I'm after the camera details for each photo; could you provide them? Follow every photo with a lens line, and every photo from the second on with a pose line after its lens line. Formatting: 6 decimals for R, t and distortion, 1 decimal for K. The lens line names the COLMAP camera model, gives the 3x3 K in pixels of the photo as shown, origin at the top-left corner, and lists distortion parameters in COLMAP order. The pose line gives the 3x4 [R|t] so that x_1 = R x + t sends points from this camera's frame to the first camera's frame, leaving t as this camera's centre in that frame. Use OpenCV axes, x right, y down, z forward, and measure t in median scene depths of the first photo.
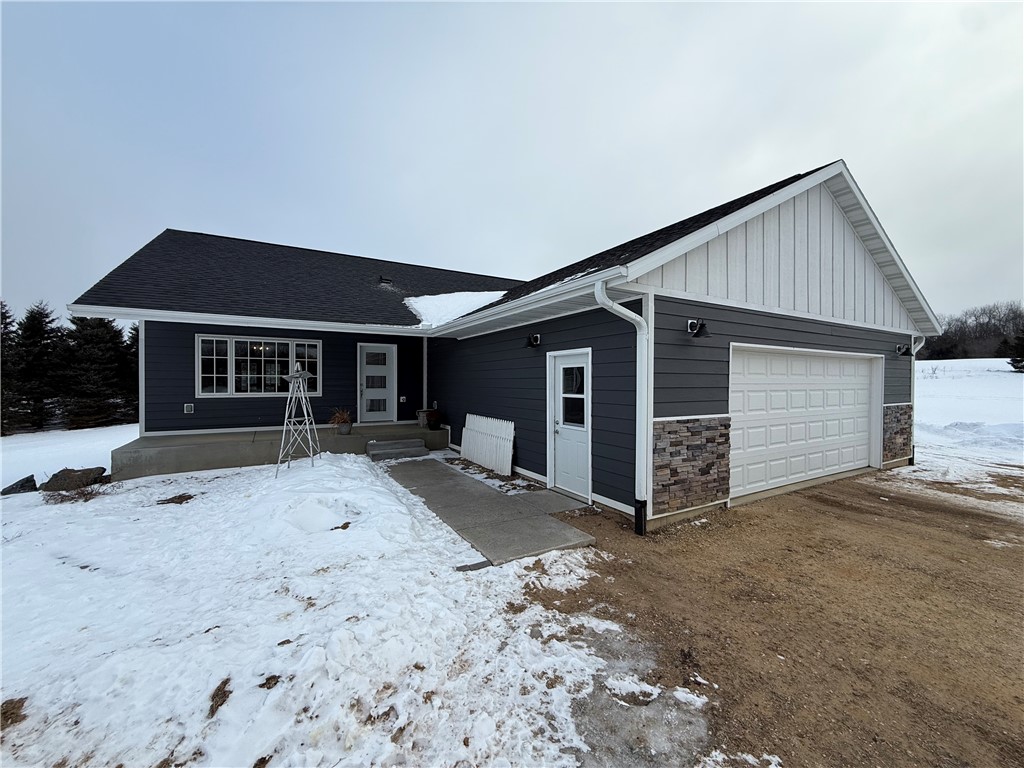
lens RADIAL K [[409.0, 0, 508.0], [0, 409.0, 380.8], [0, 0, 1]] dist [-0.001637, 0.000574]
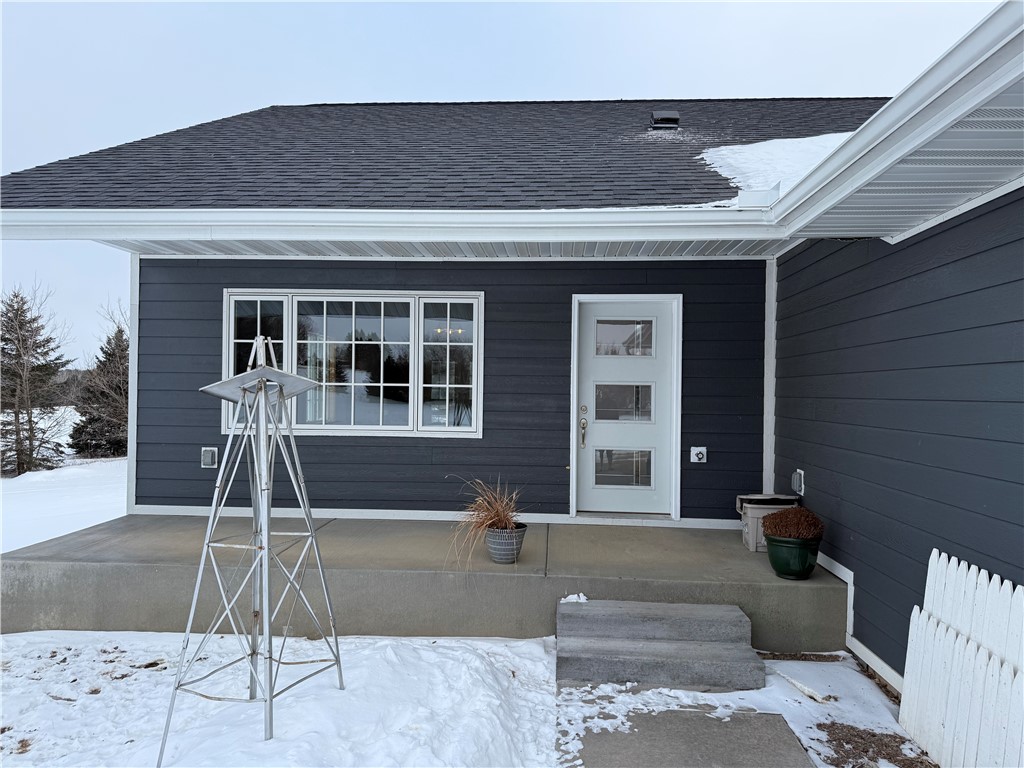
lens RADIAL K [[713.9, 0, 505.3], [0, 713.9, 379.1], [0, 0, 1]] dist [0.011050, -0.001258]
pose [[0.832000, -0.002689, -0.554770, -0.066796], [-0.010506, 0.999733, -0.020601, -0.003389], [0.554677, 0.022969, 0.831749, 0.456368]]
